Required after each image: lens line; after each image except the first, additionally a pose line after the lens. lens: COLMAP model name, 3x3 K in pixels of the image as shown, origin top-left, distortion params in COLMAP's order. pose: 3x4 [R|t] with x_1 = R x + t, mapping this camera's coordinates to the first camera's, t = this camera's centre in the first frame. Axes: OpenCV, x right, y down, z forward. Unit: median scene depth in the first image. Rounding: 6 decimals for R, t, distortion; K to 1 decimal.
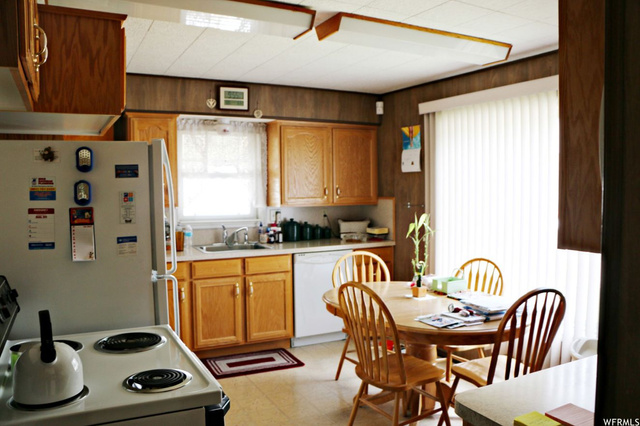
lens RADIAL K [[519.5, 0, 320.0], [0, 519.5, 213.0], [0, 0, 1]] dist [-0.164289, 0.000329]
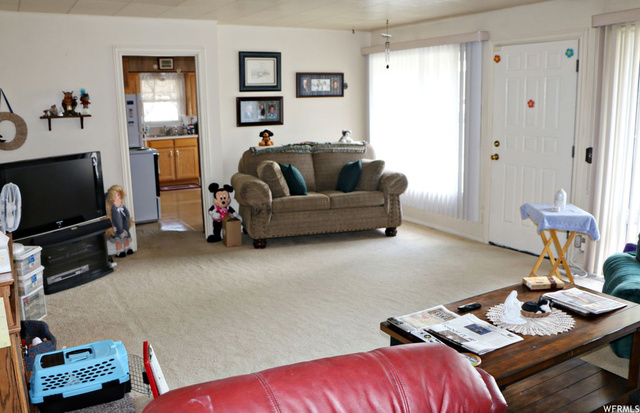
lens RADIAL K [[552.7, 0, 320.0], [0, 552.7, 206.5], [0, 0, 1]] dist [-0.125212, 0.000387]
pose [[0.998038, -0.023167, 0.058165, 0.310512], [0.015136, 0.990744, 0.134896, 0.063593], [-0.060752, -0.133751, 0.989151, -1.283364]]
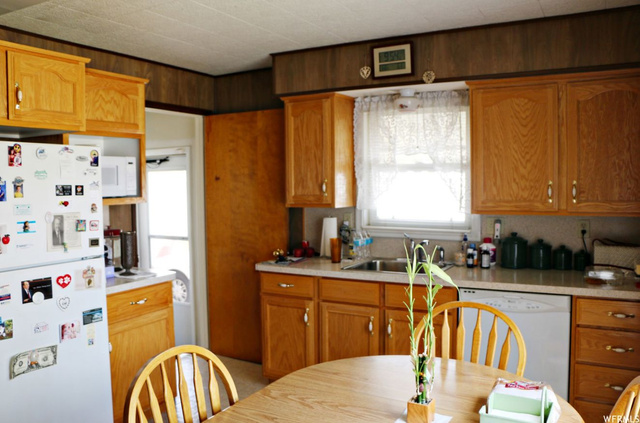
lens RADIAL K [[556.3, 0, 320.0], [0, 556.3, 211.5], [0, 0, 1]] dist [-0.114861, 0.010552]
pose [[0.548789, 0.041382, -0.834936, 0.424022], [-0.039166, 0.998950, 0.023768, -0.025209], [0.835043, 0.019658, 0.549833, 0.483917]]
